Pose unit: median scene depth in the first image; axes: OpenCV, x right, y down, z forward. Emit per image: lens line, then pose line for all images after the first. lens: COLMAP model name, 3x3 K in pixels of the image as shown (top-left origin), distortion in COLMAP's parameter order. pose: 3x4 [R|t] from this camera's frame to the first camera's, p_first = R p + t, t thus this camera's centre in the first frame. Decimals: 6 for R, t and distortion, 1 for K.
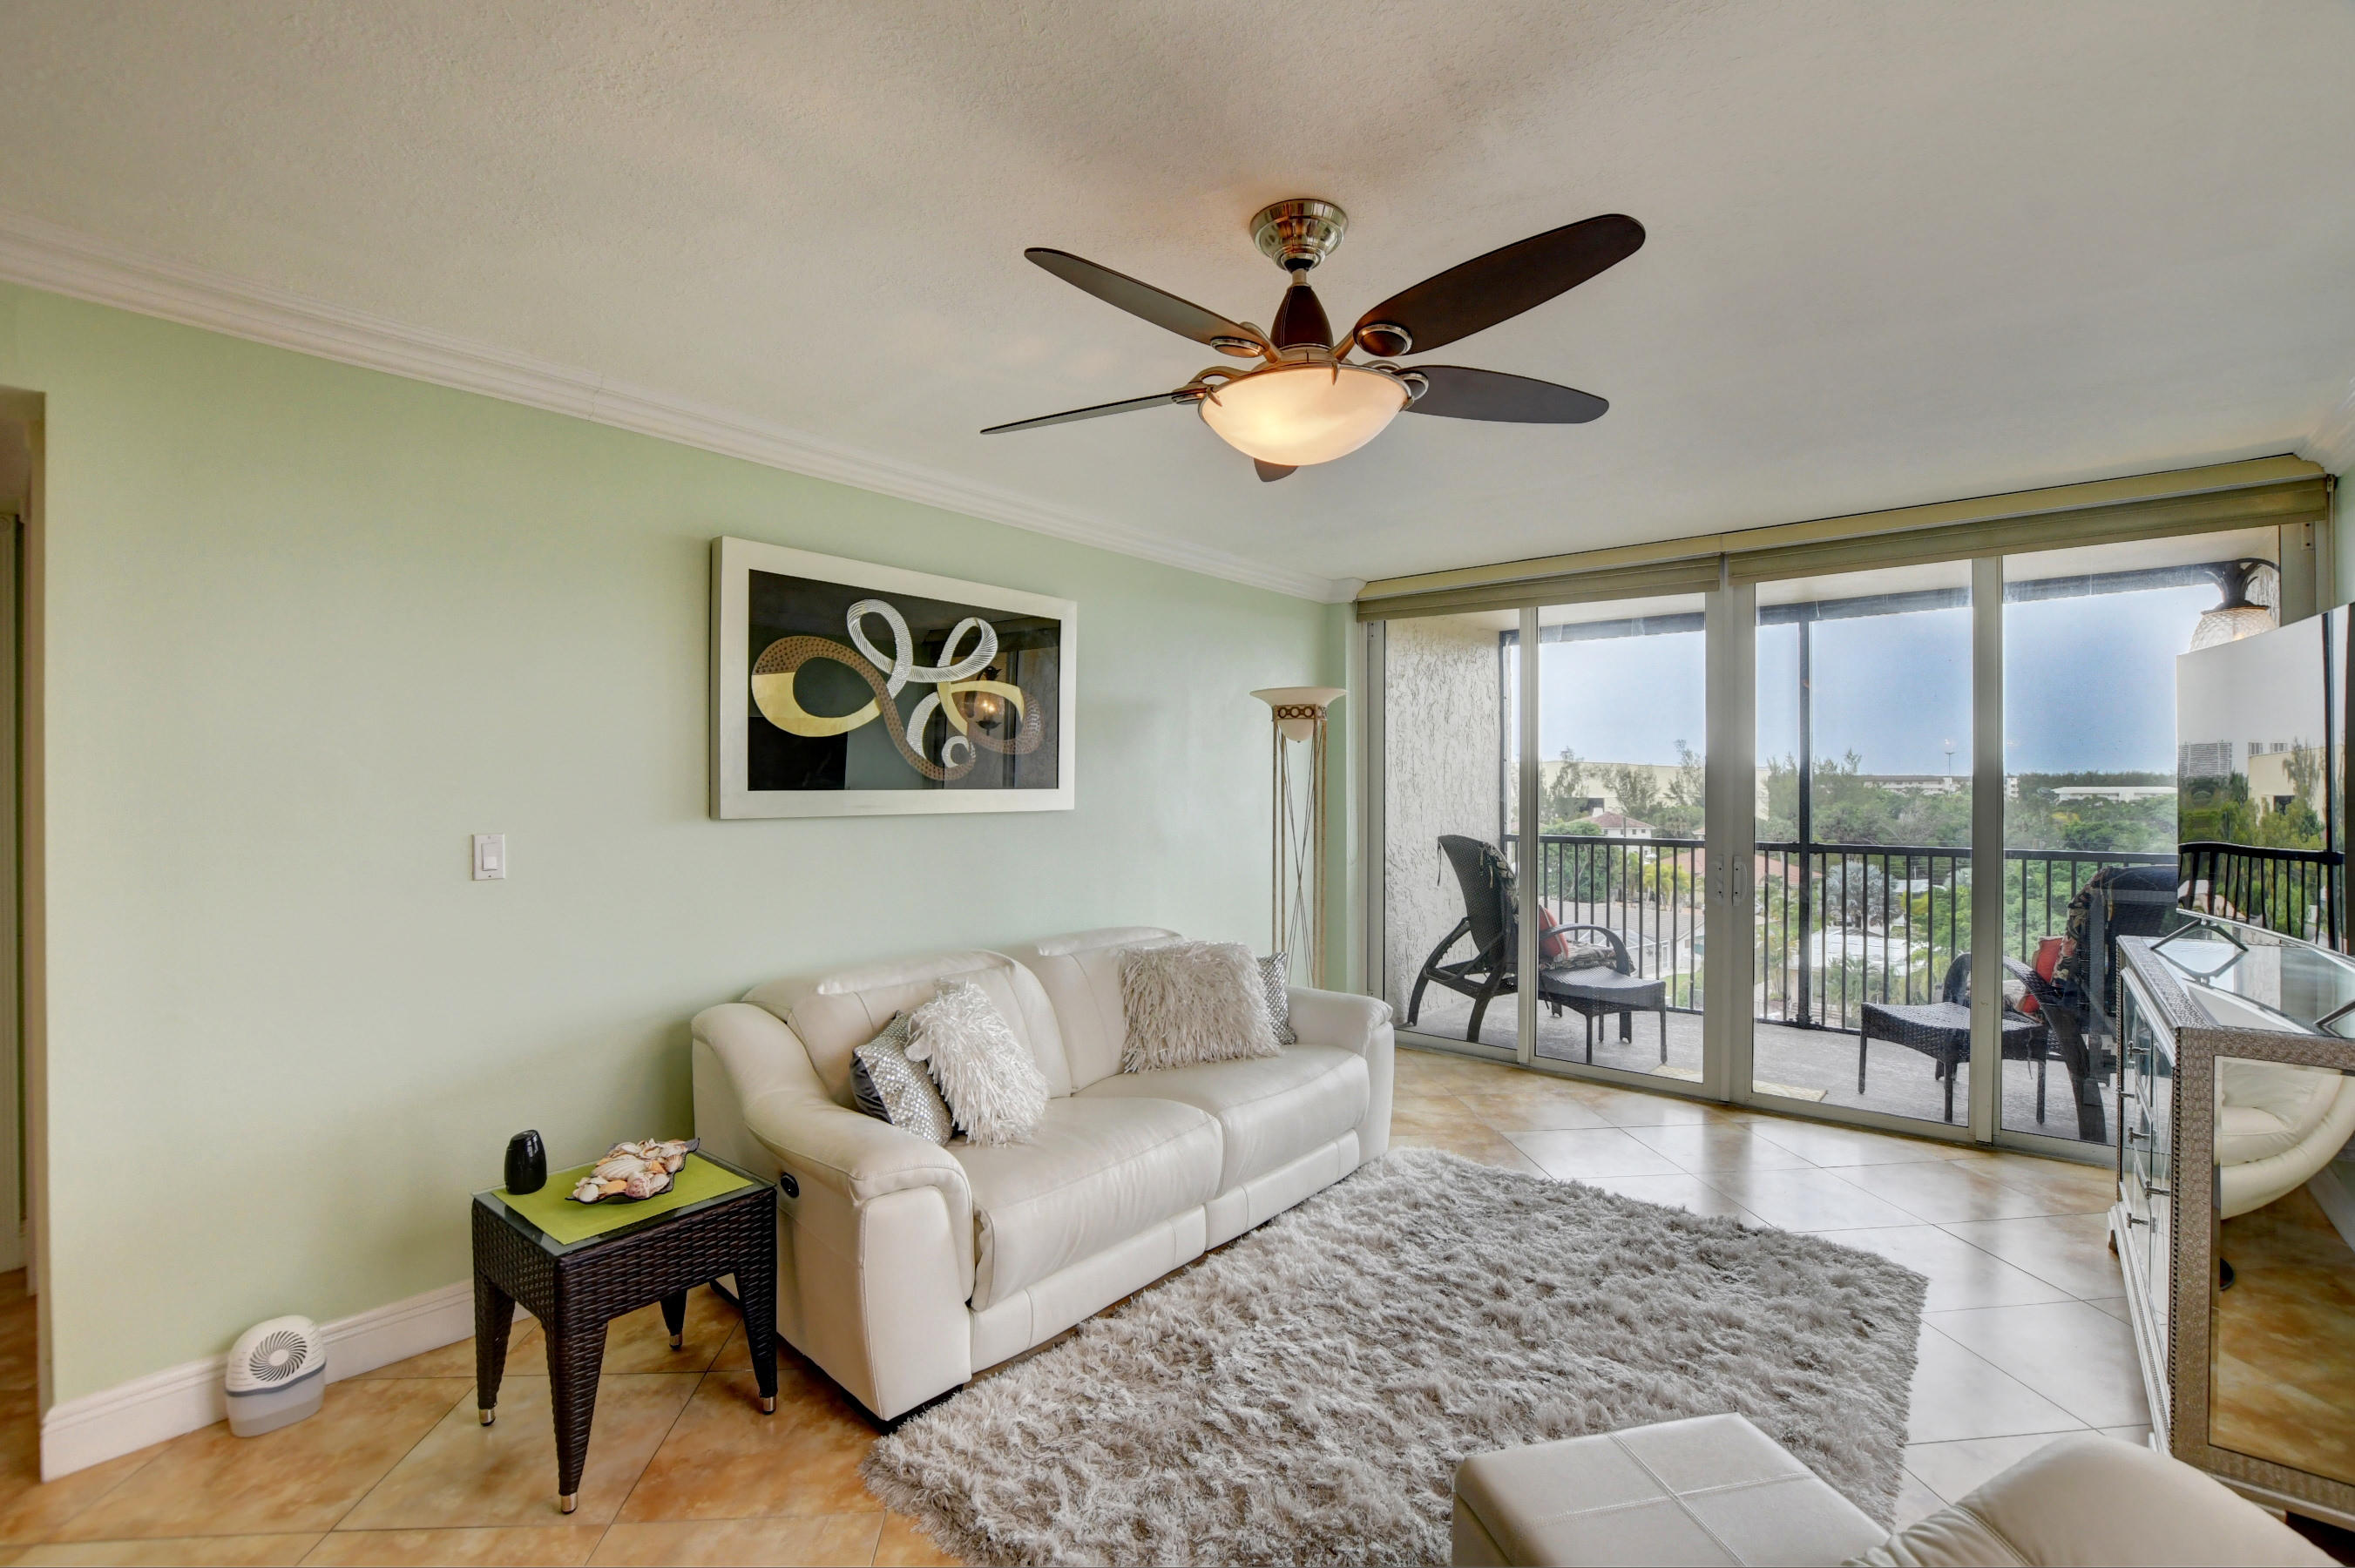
lens RADIAL K [[1036.2, 0, 1172.7], [0, 1036.2, 789.5], [0, 0, 1]] dist [-0.032490, 0.003694]
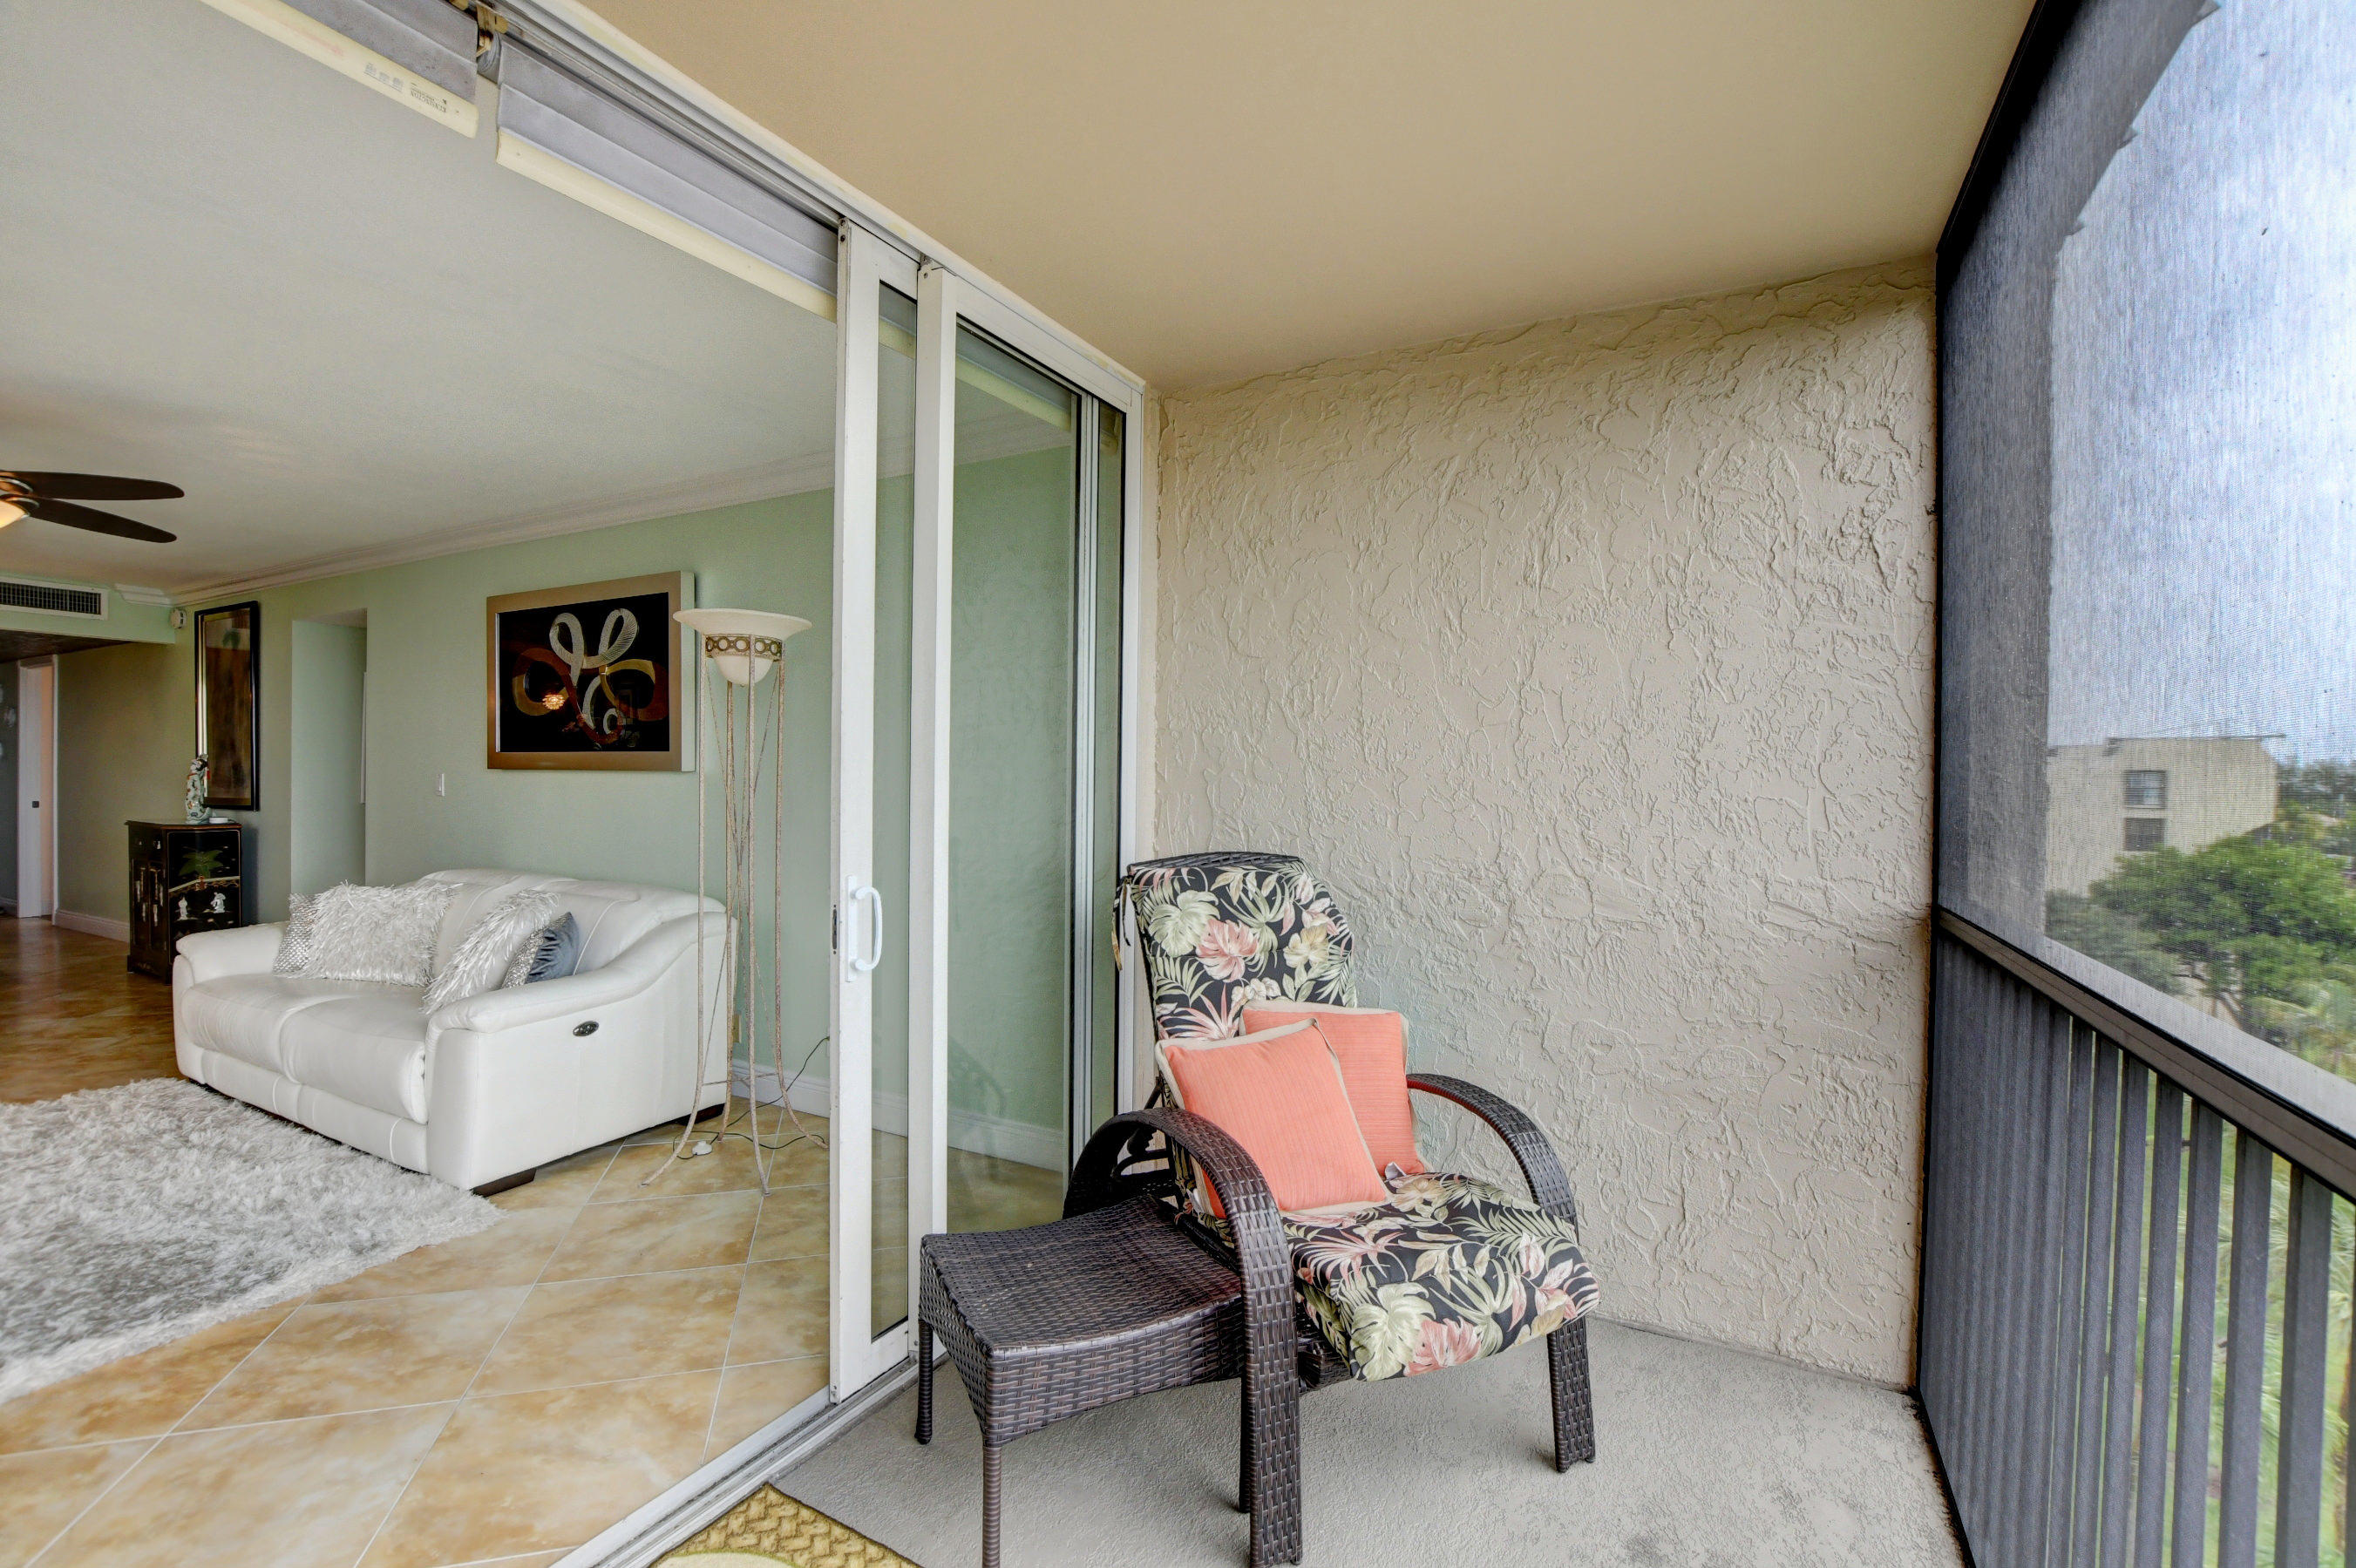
lens RADIAL K [[1036.7, 0, 1171.7], [0, 1036.7, 789.3], [0, 0, 1]] dist [-0.032490, 0.003694]
pose [[0.205552, 0.015288, -0.978527, 1.074766], [-0.016583, 0.999789, 0.012137, 0.018155], [0.978506, 0.013732, 0.205762, 1.344476]]
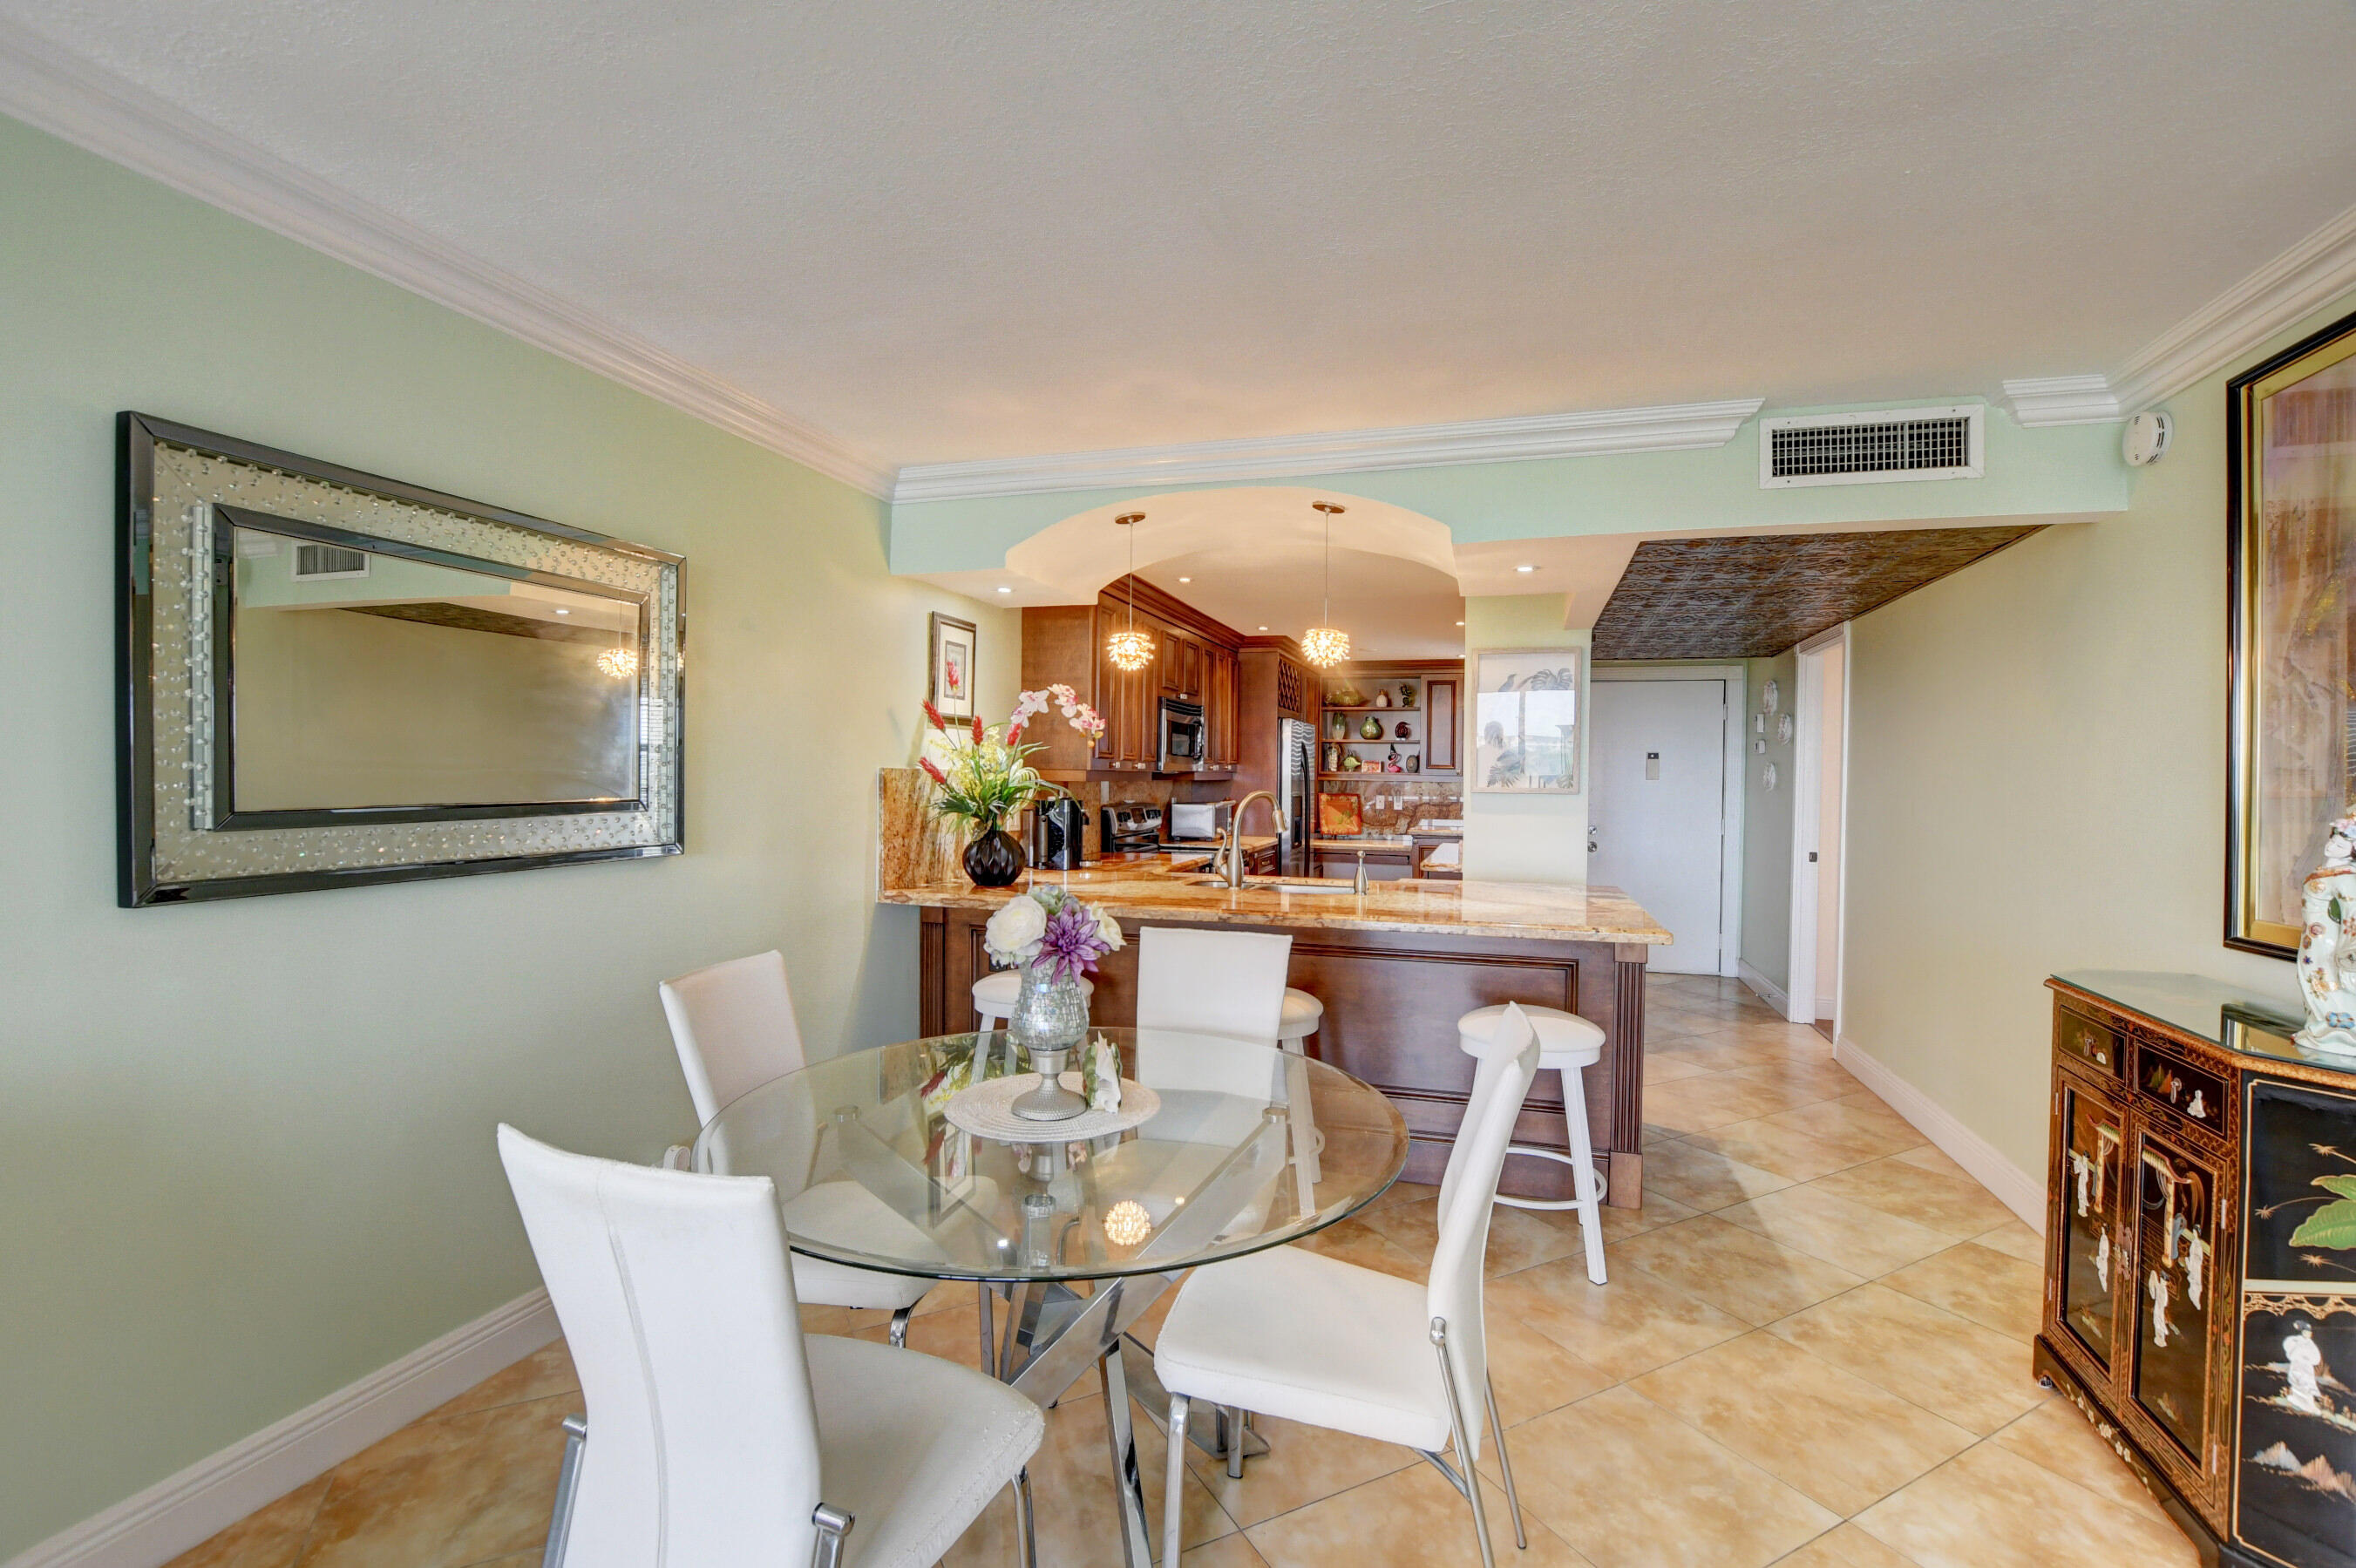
lens RADIAL K [[1036.7, 0, 1184.5], [0, 1036.7, 788.7], [0, 0, 1]] dist [-0.032490, 0.003694]
pose [[-0.921056, -0.001908, -0.389425, -0.148342], [-0.009979, 0.999775, 0.018702, -0.000807], [0.389302, 0.021112, -0.920868, 0.380157]]
